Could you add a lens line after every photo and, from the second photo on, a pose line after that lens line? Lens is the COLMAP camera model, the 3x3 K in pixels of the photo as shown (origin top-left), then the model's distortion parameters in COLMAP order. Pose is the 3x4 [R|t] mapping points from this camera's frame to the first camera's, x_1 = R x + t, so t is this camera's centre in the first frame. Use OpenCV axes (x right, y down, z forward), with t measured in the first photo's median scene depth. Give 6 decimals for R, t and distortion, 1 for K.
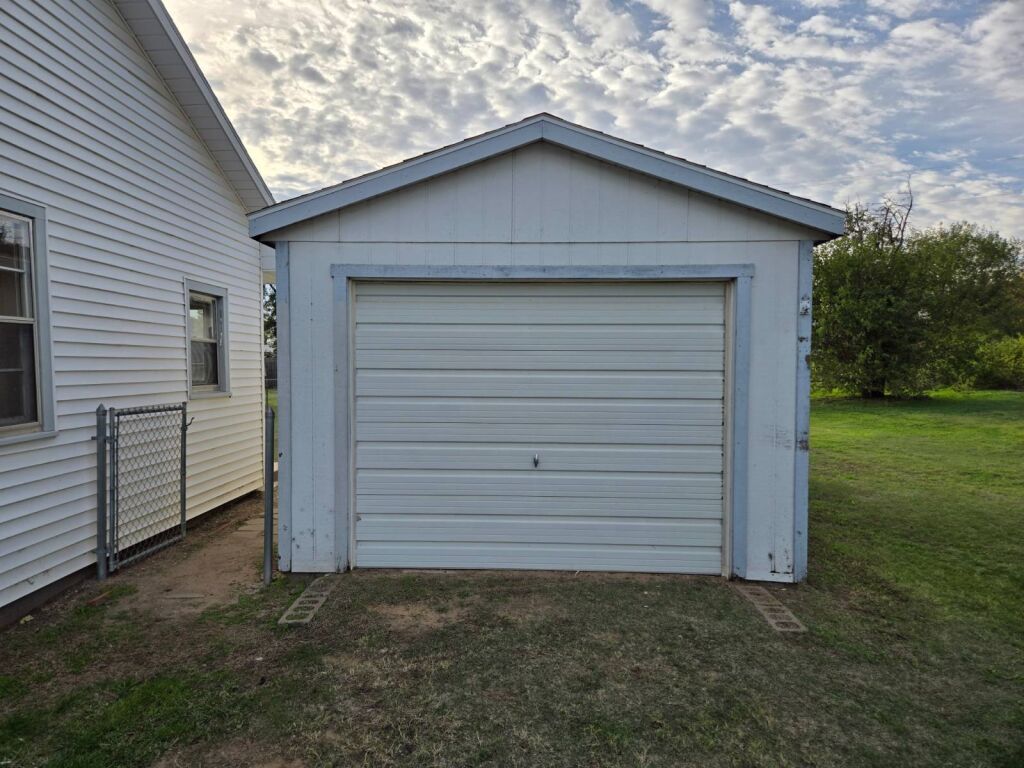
lens RADIAL K [[665.8, 0, 496.2], [0, 665.8, 387.5], [0, 0, 1]] dist [0.048487, -0.042751]
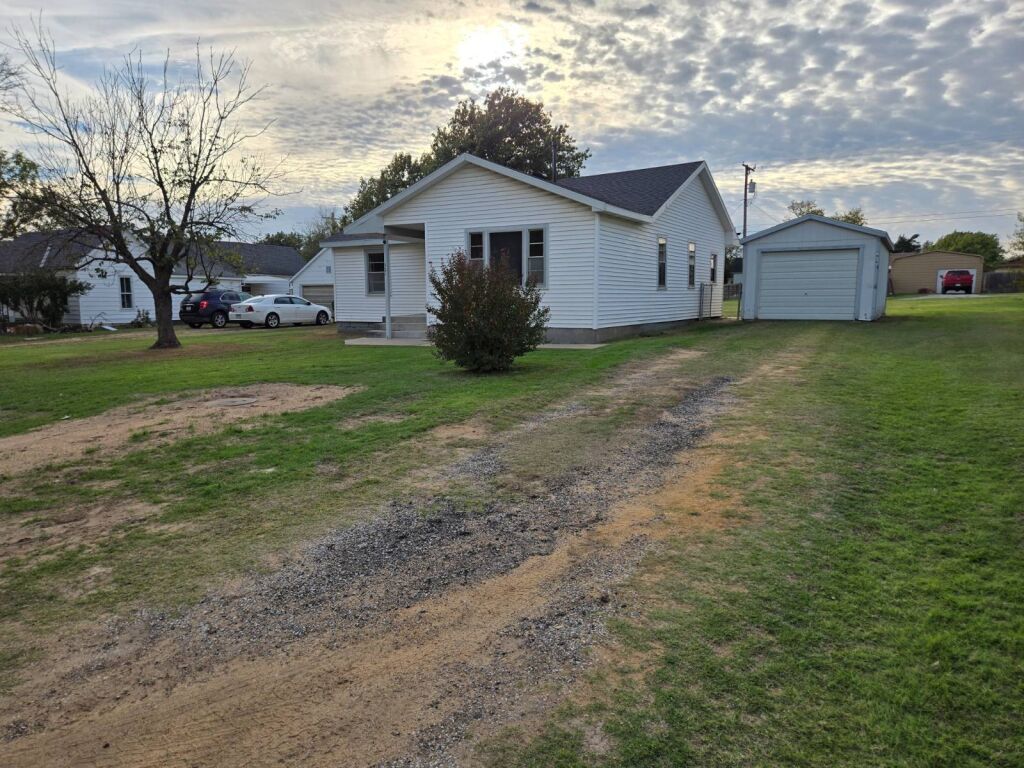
lens RADIAL K [[665.8, 0, 496.2], [0, 665.8, 387.5], [0, 0, 1]] dist [0.048487, -0.042751]
pose [[0.874030, 0.053867, -0.482877, 0.436082], [-0.006022, 0.994960, 0.100092, 0.290908], [0.485835, -0.084576, 0.869949, -3.741933]]
